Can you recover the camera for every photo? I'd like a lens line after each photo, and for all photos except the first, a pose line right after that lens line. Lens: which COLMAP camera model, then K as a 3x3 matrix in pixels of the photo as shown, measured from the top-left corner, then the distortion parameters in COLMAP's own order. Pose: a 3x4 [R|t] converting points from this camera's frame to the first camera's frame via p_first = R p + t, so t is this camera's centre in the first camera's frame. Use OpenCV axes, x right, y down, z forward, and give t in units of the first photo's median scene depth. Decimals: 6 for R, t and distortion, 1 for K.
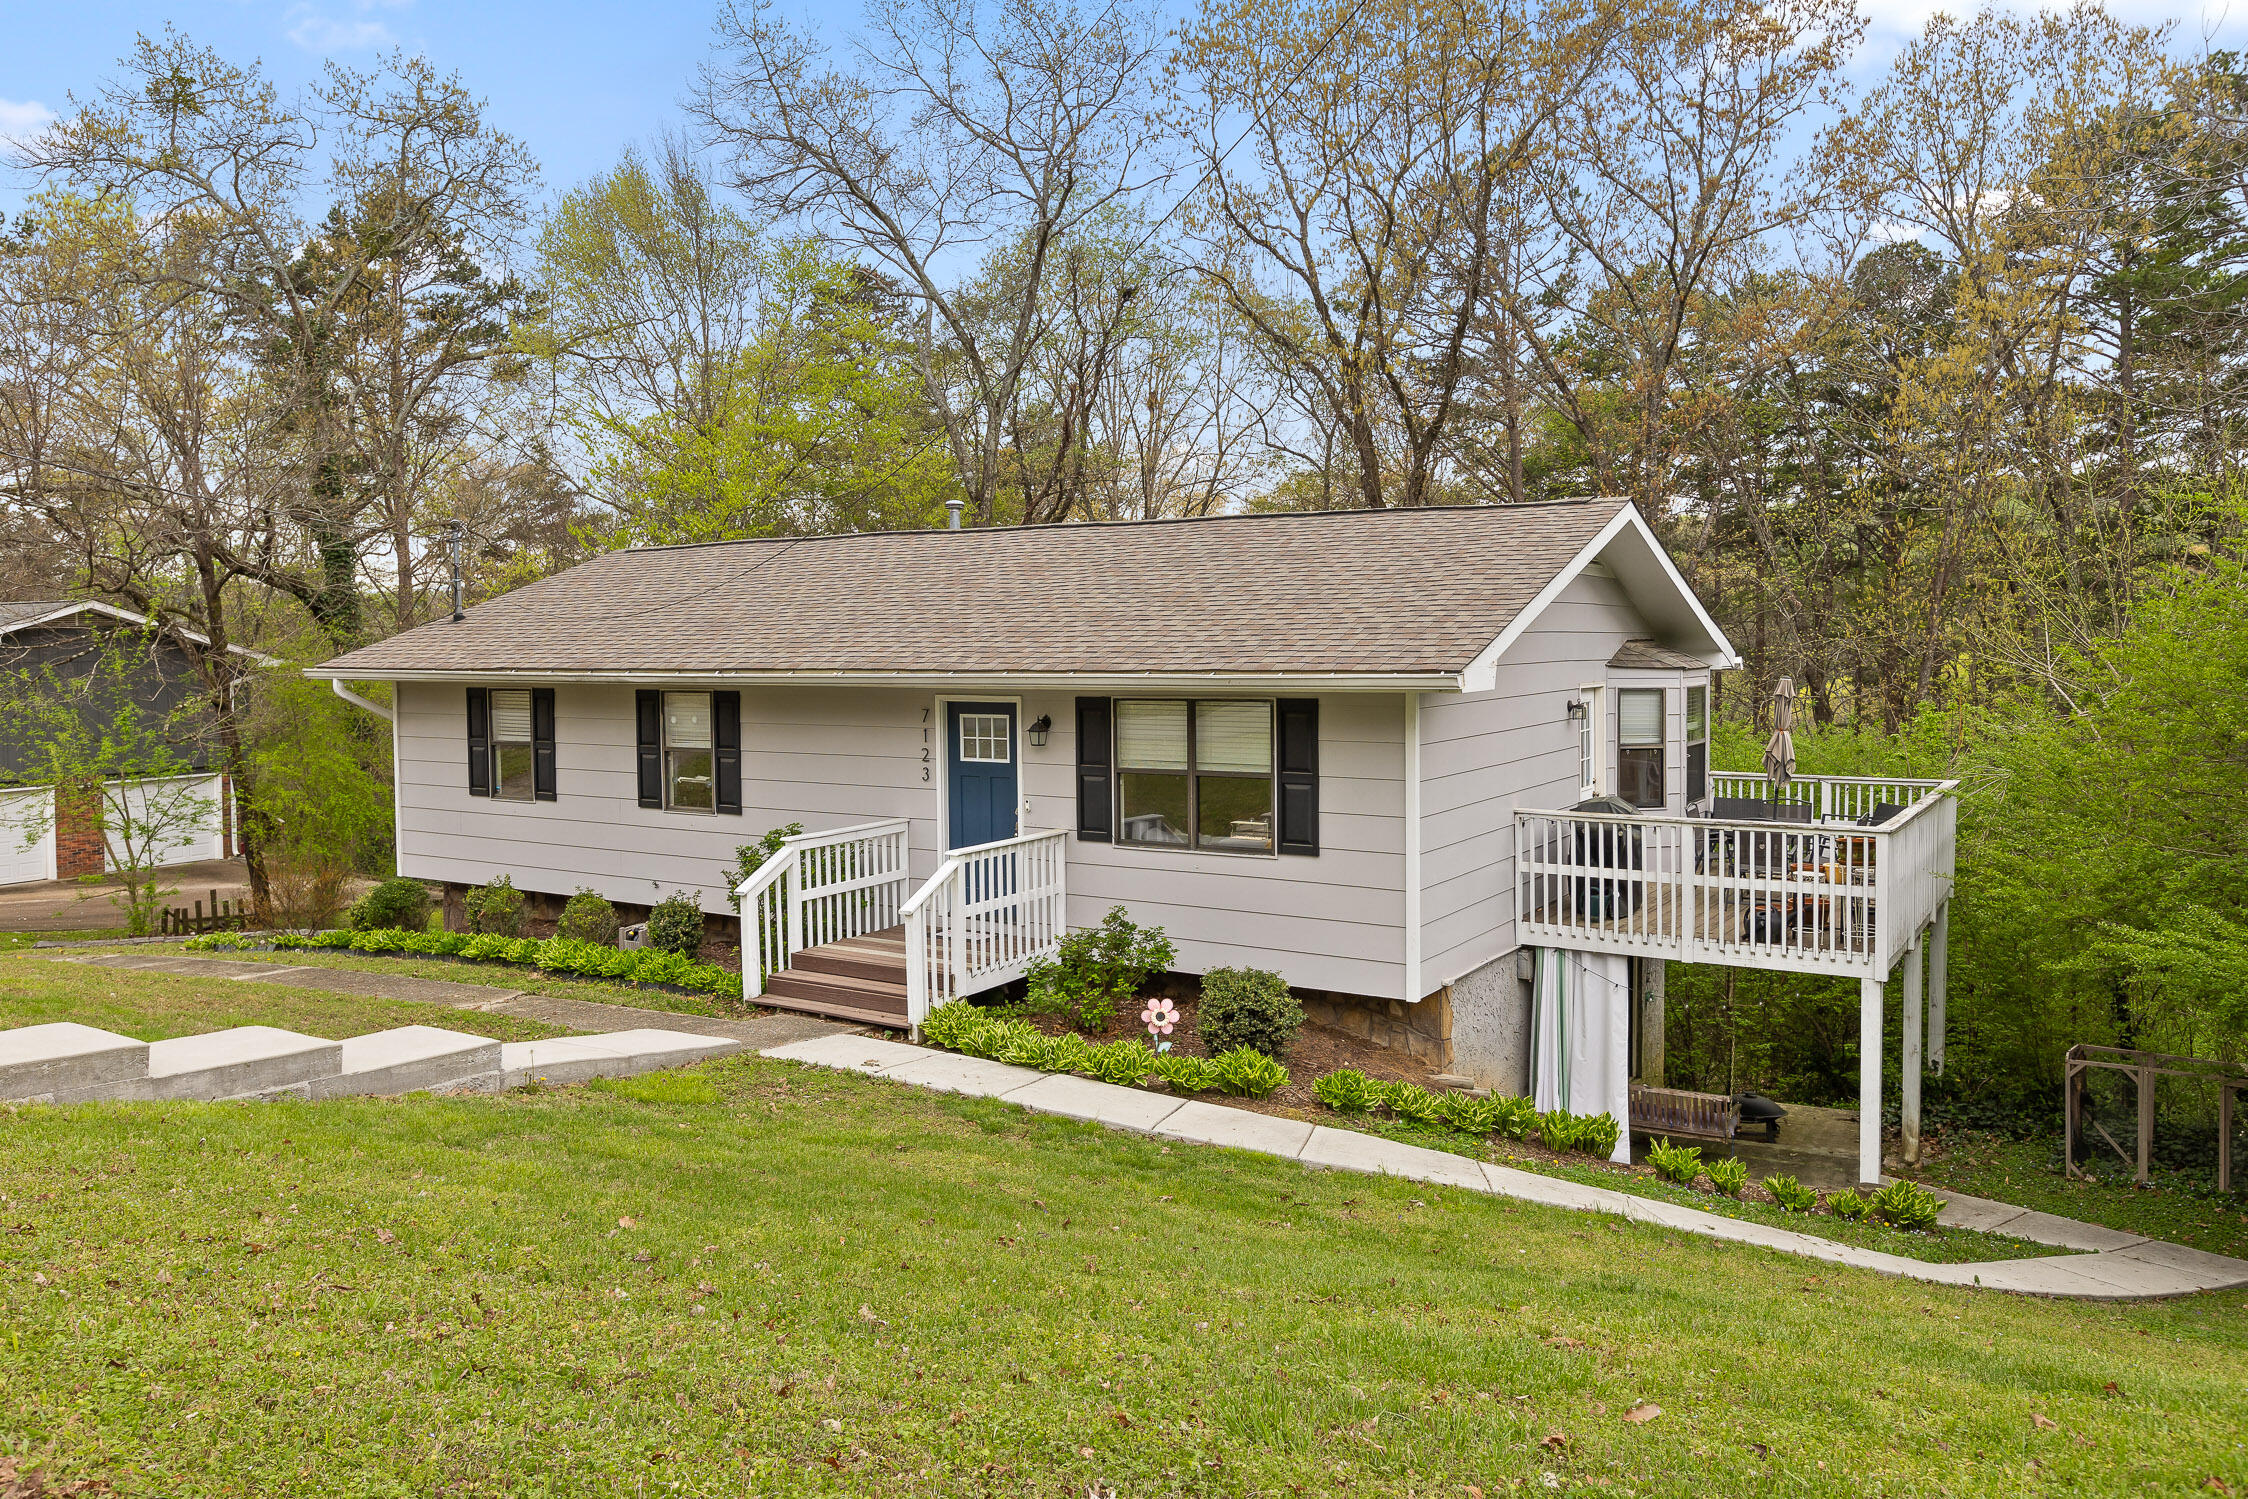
lens RADIAL K [[1612.7, 0, 1123.9], [0, 1612.7, 700.0], [0, 0, 1]] dist [-0.006903, 0.000216]
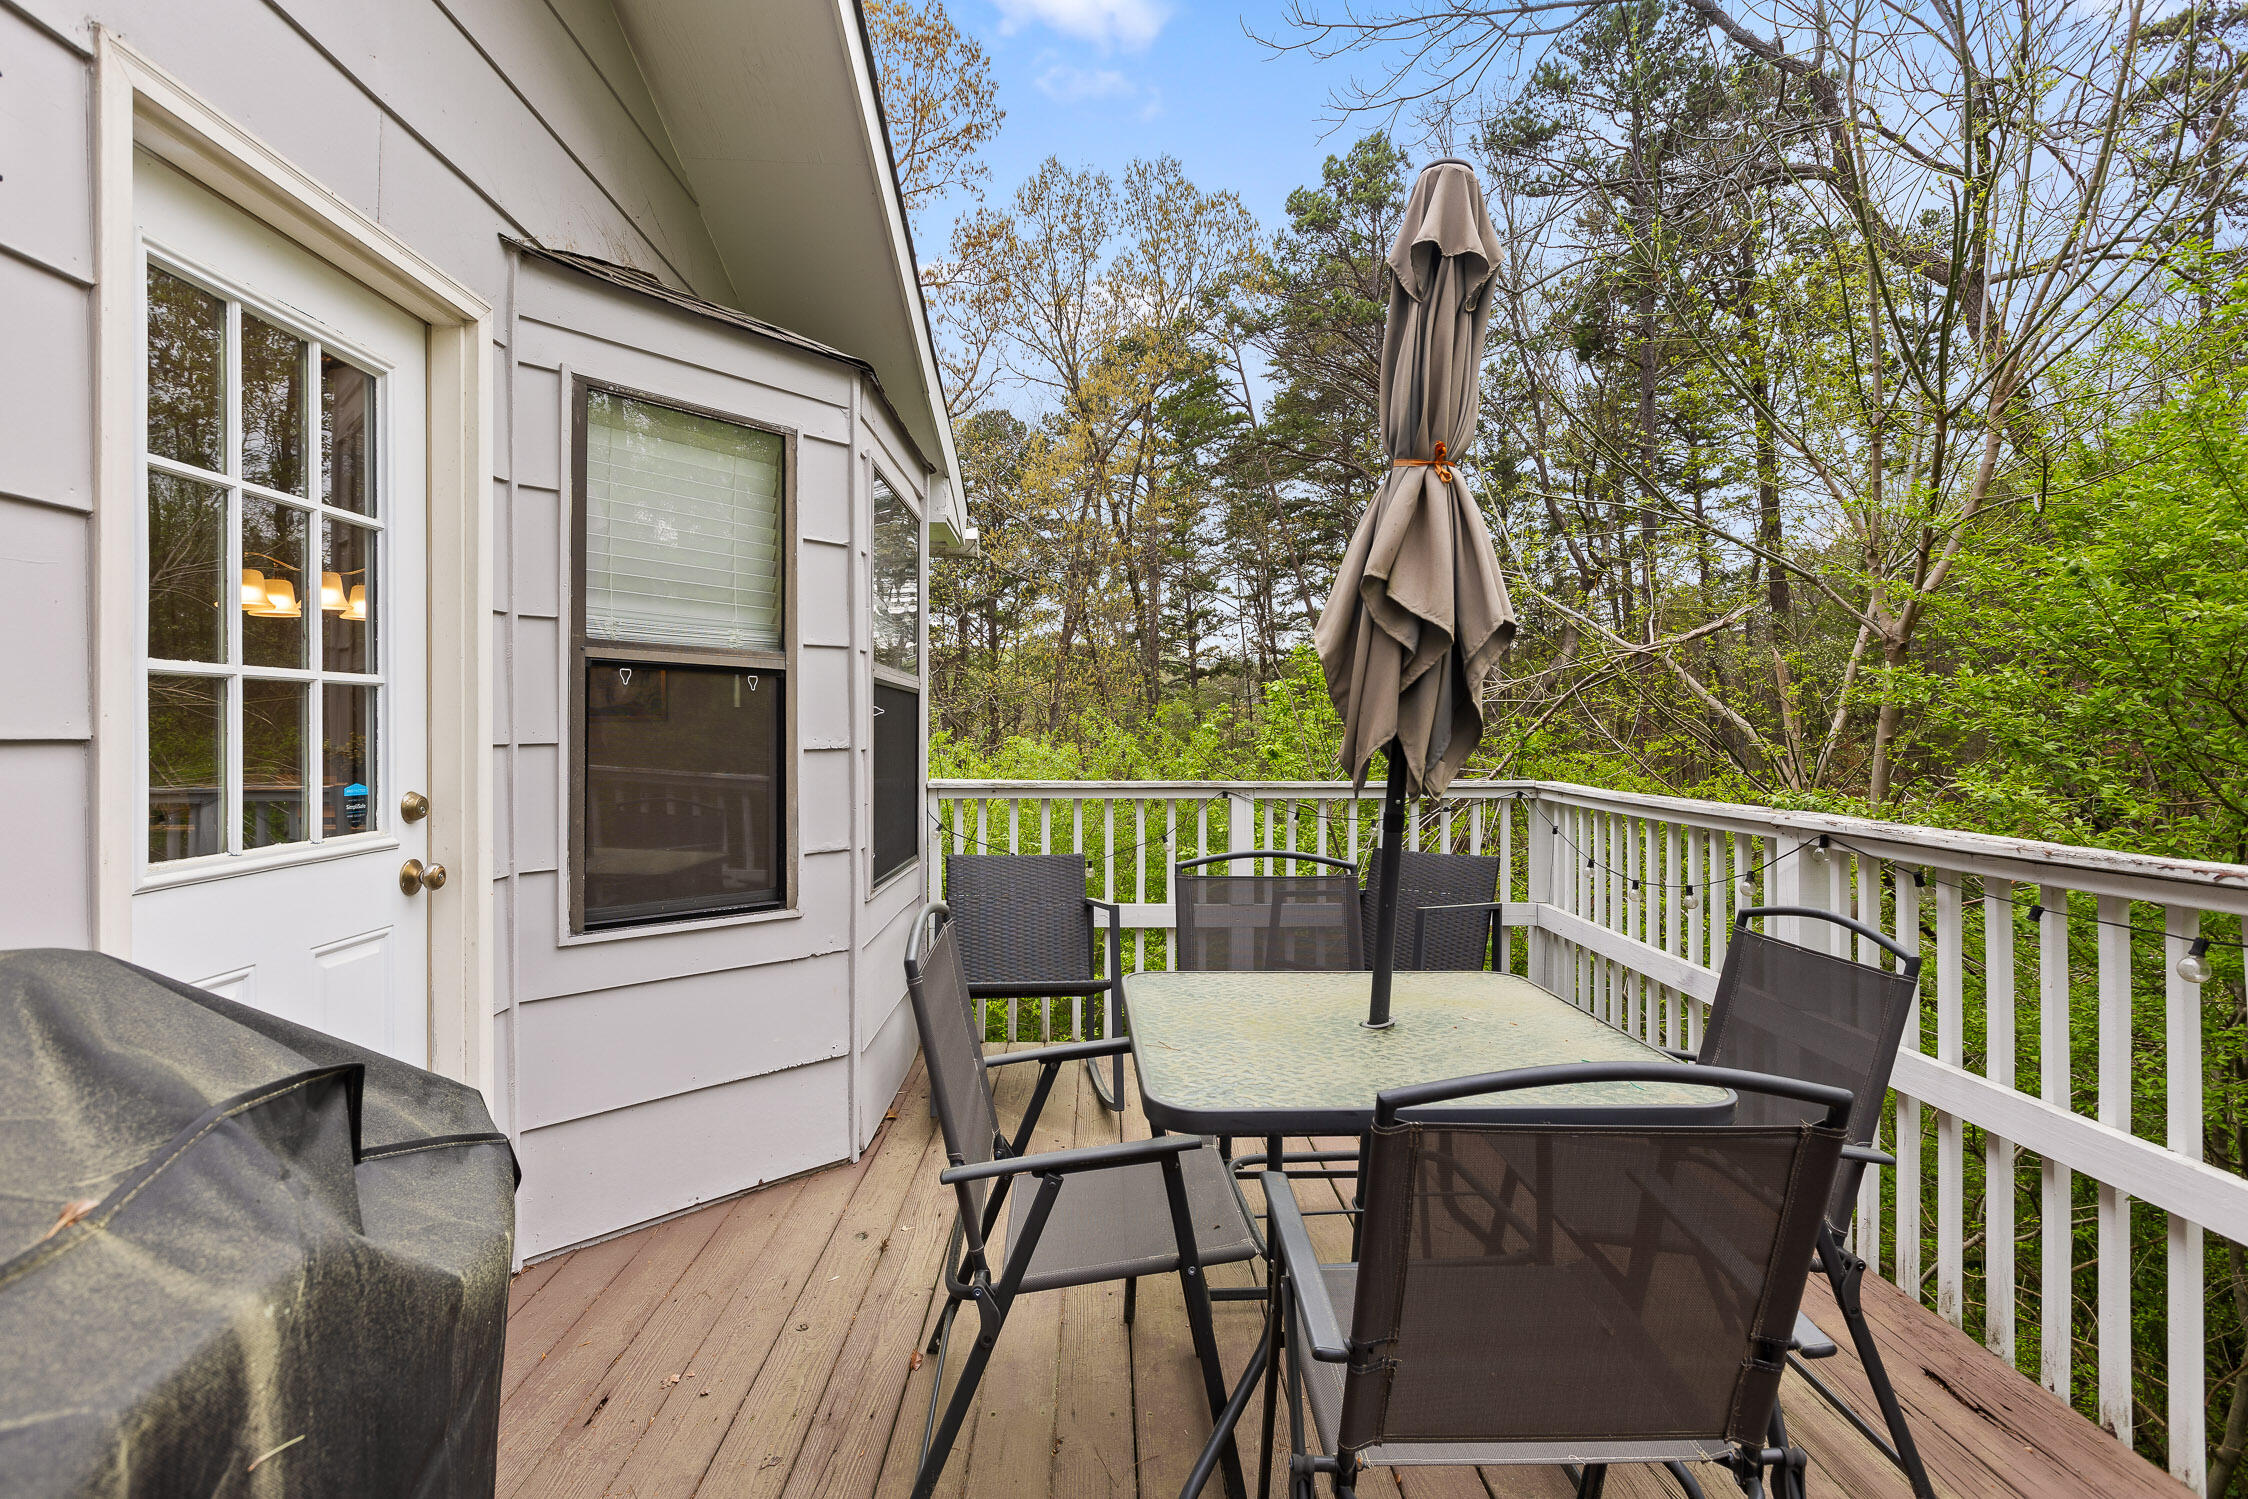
lens RADIAL K [[1053.7, 0, 1121.6], [0, 1053.7, 736.3], [0, 0, 1]] dist [-0.000228, 0.000074]
pose [[0.822845, 0.014635, 0.568078, 0.268216], [0.012332, 0.998973, -0.043598, 0.044963], [-0.568132, 0.042880, 0.821819, 0.787357]]
